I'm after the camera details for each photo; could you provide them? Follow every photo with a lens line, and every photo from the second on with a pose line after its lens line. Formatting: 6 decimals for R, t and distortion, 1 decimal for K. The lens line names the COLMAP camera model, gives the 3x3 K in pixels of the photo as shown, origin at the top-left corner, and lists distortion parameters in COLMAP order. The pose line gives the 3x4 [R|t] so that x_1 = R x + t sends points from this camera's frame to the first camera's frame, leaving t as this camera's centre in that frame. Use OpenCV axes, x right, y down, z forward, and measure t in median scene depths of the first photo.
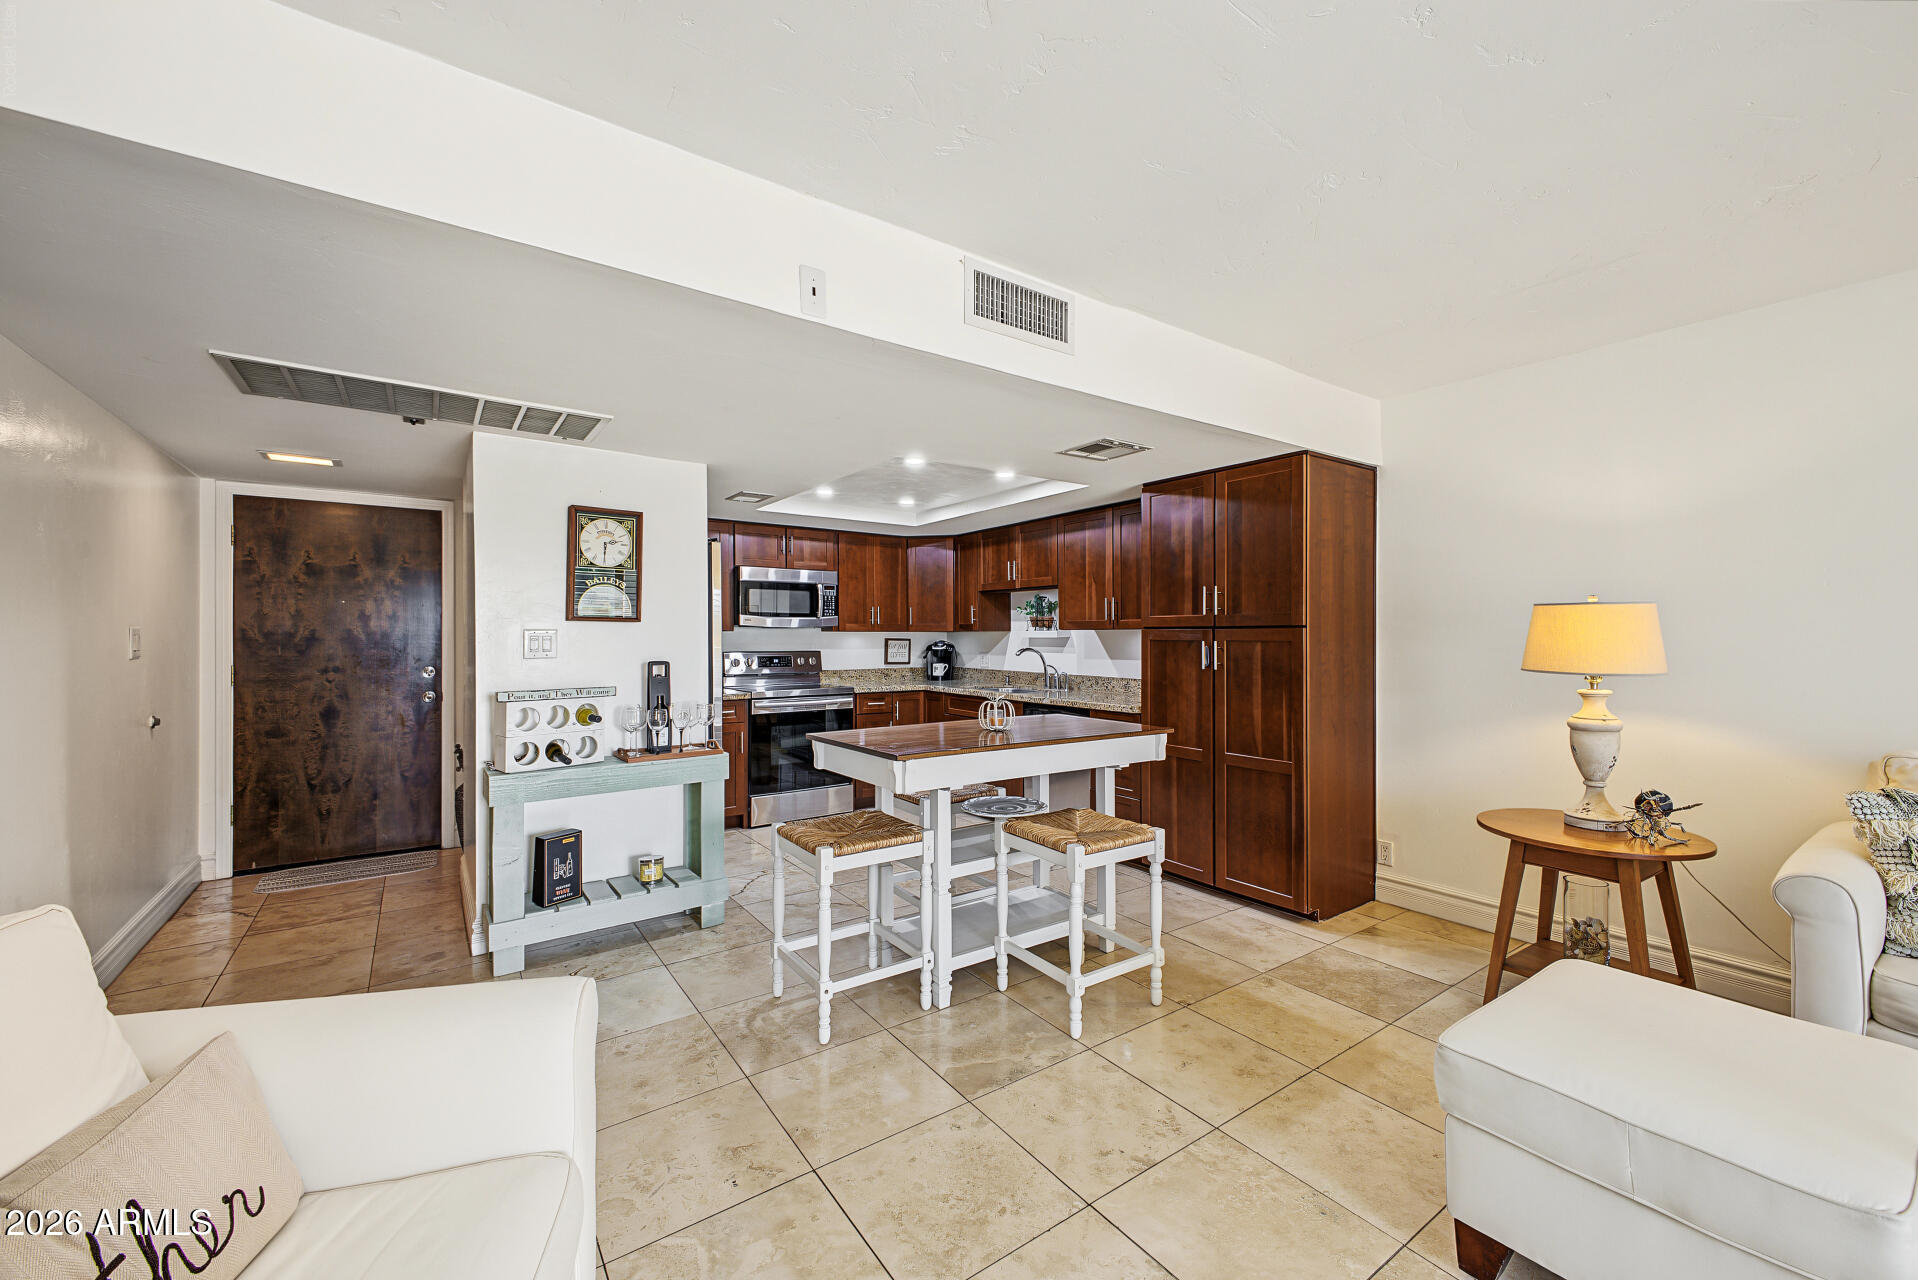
lens RADIAL K [[763.5, 0, 970.2], [0, 763.5, 628.8], [0, 0, 1]] dist [0.015763, -0.004021]
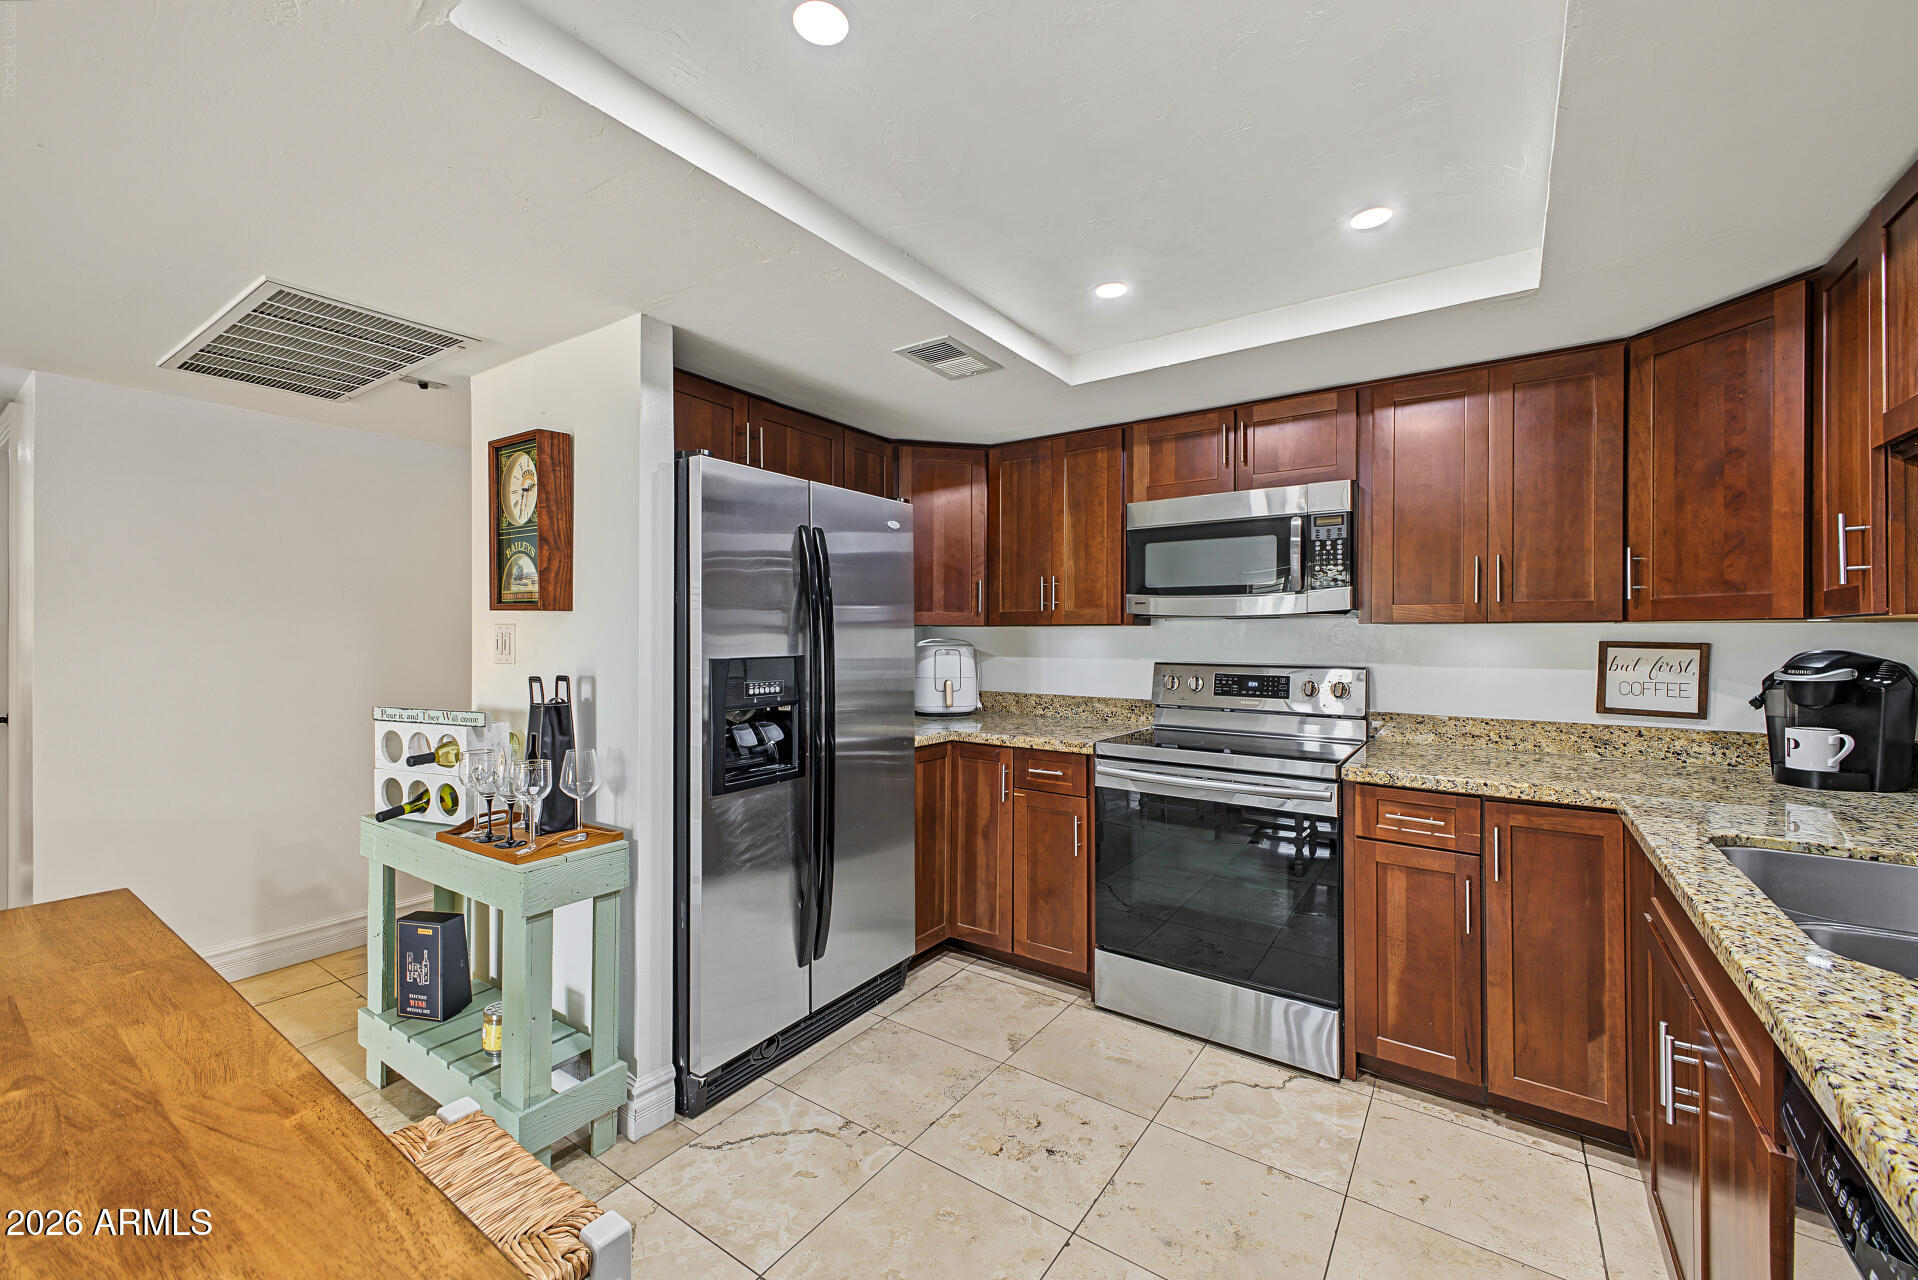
lens RADIAL K [[763.5, 0, 938.5], [0, 763.5, 633.4], [0, 0, 1]] dist [0.015763, -0.004021]
pose [[0.329018, -0.001282, -0.944323, 0.247619], [0.006622, 0.999978, 0.000949, 0.011693], [0.944301, -0.006566, 0.329019, 1.097708]]
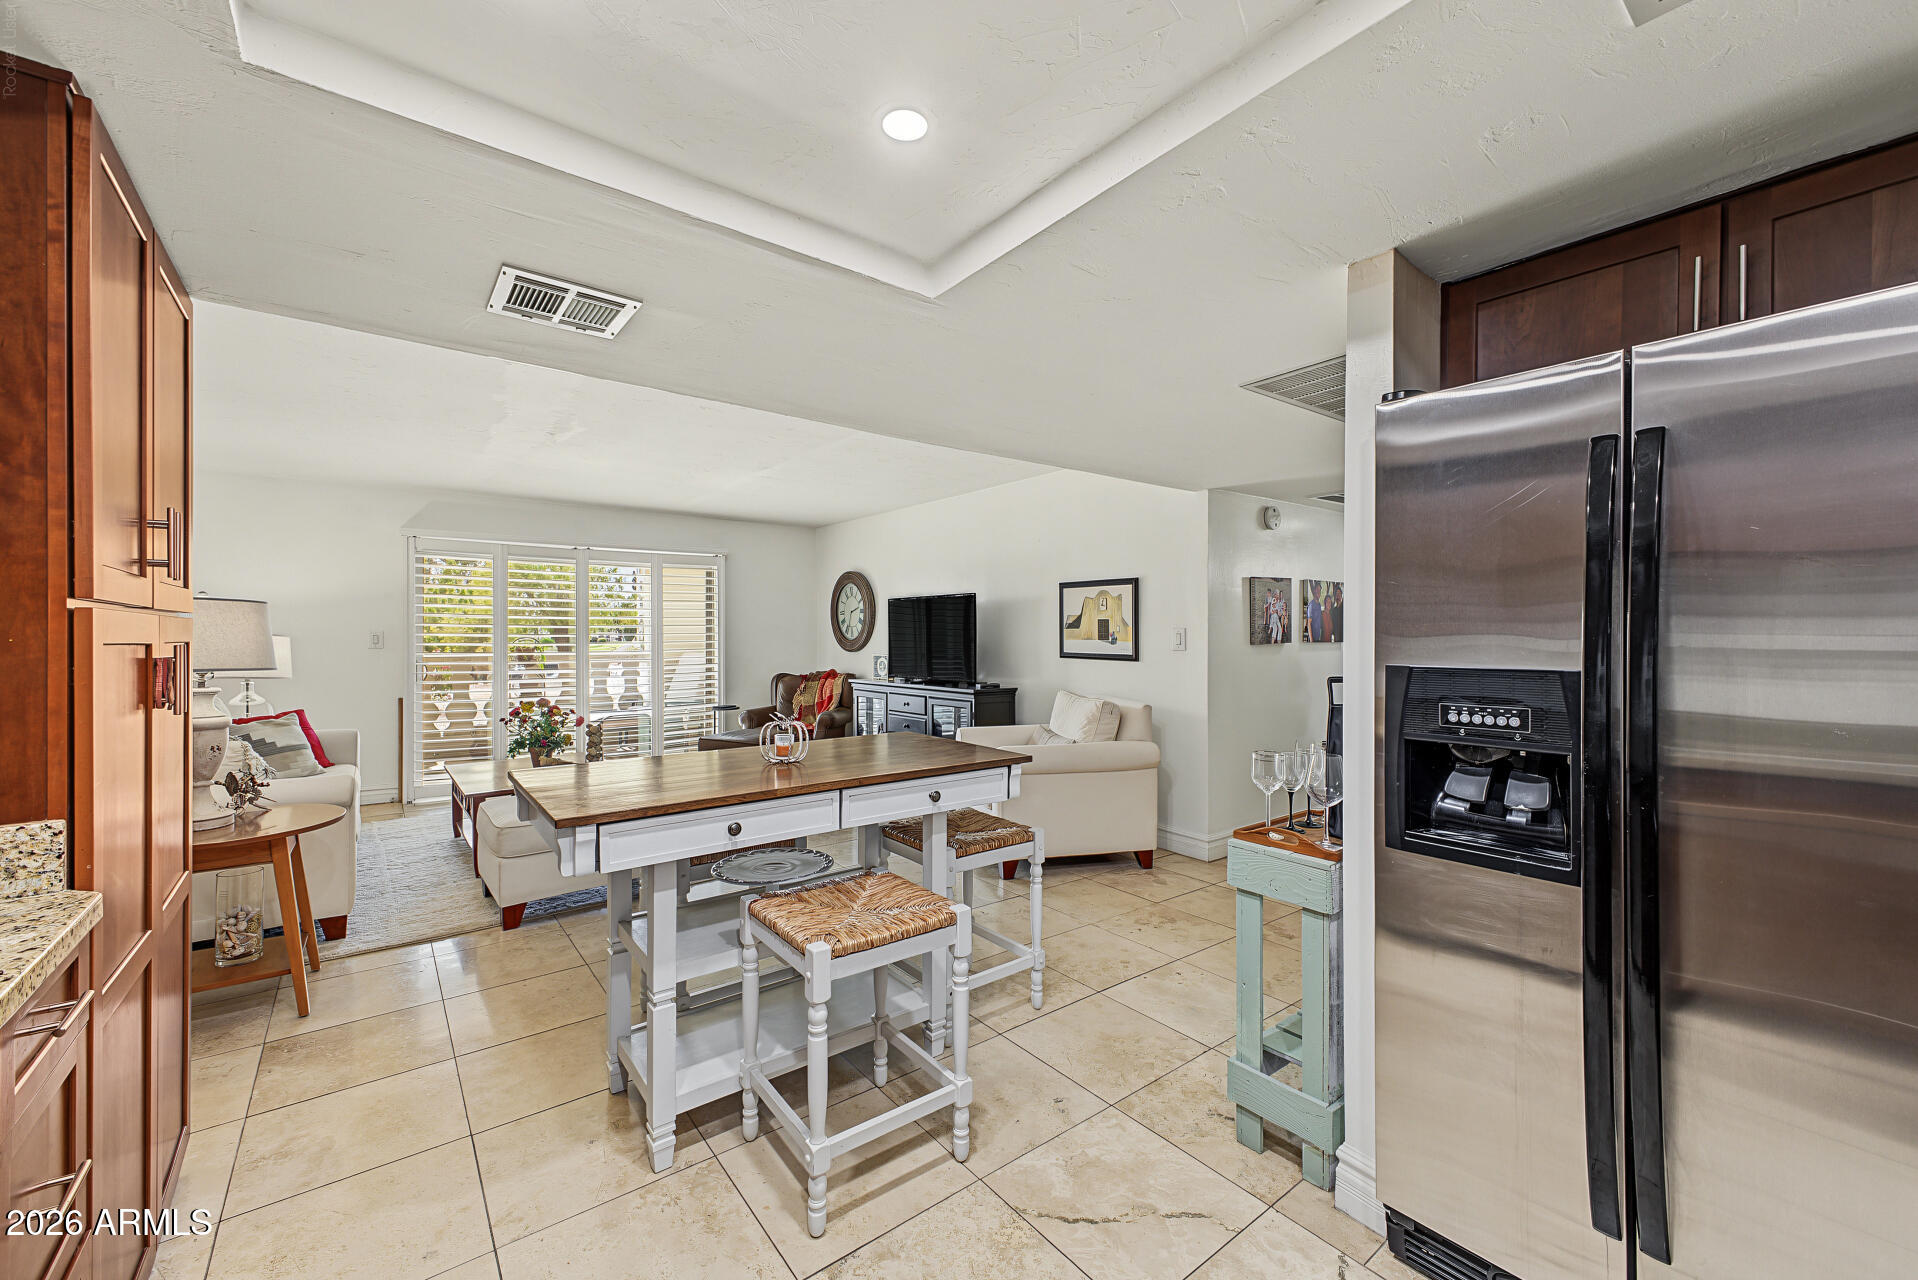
lens RADIAL K [[763.5, 0, 959.6], [0, 763.5, 629.9], [0, 0, 1]] dist [0.015763, -0.004021]
pose [[-0.999003, -0.000384, -0.044642, -0.093865], [0.000297, 0.999884, -0.015239, 0.016314], [0.044643, -0.015237, -0.998887, 1.570400]]
